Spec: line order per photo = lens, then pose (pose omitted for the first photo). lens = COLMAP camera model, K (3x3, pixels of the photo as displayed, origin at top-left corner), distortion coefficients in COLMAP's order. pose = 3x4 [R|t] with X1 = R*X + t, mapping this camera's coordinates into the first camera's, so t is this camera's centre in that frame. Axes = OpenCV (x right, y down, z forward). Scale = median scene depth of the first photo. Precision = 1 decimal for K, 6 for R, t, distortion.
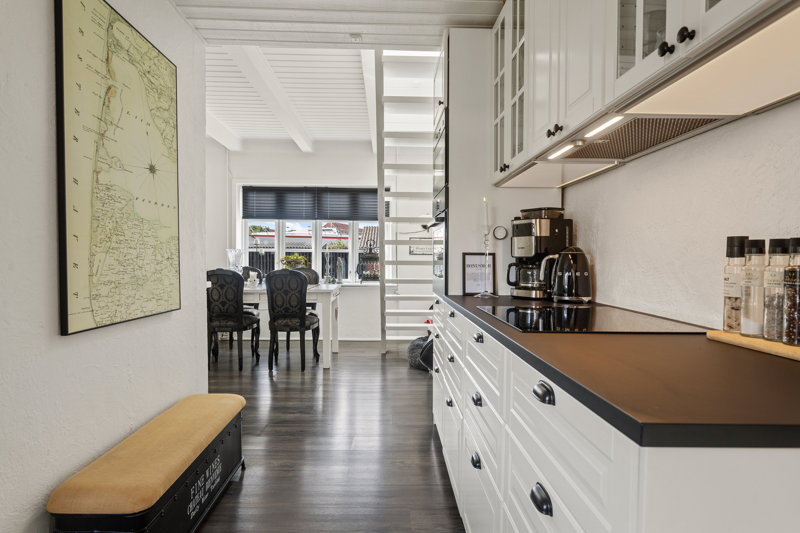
lens RADIAL K [[481.0, 0, 394.3], [0, 481.0, 267.8], [0, 0, 1]] dist [-0.007077, -0.000214]
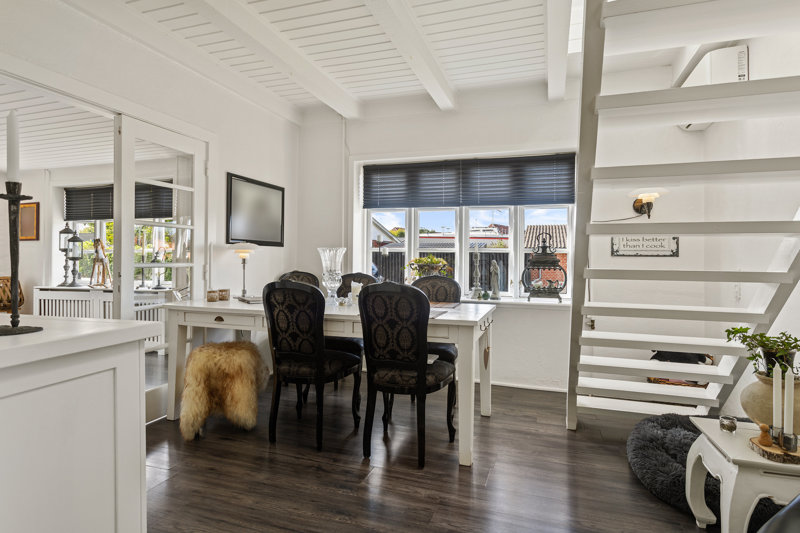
lens RADIAL K [[428.7, 0, 385.4], [0, 428.7, 252.5], [0, 0, 1]] dist [0.015023, 0.002362]
pose [[0.928988, -0.001478, -0.370106, -0.034073], [-0.011252, 0.999417, -0.032236, -0.011364], [0.369938, 0.034112, 0.928430, 0.387571]]
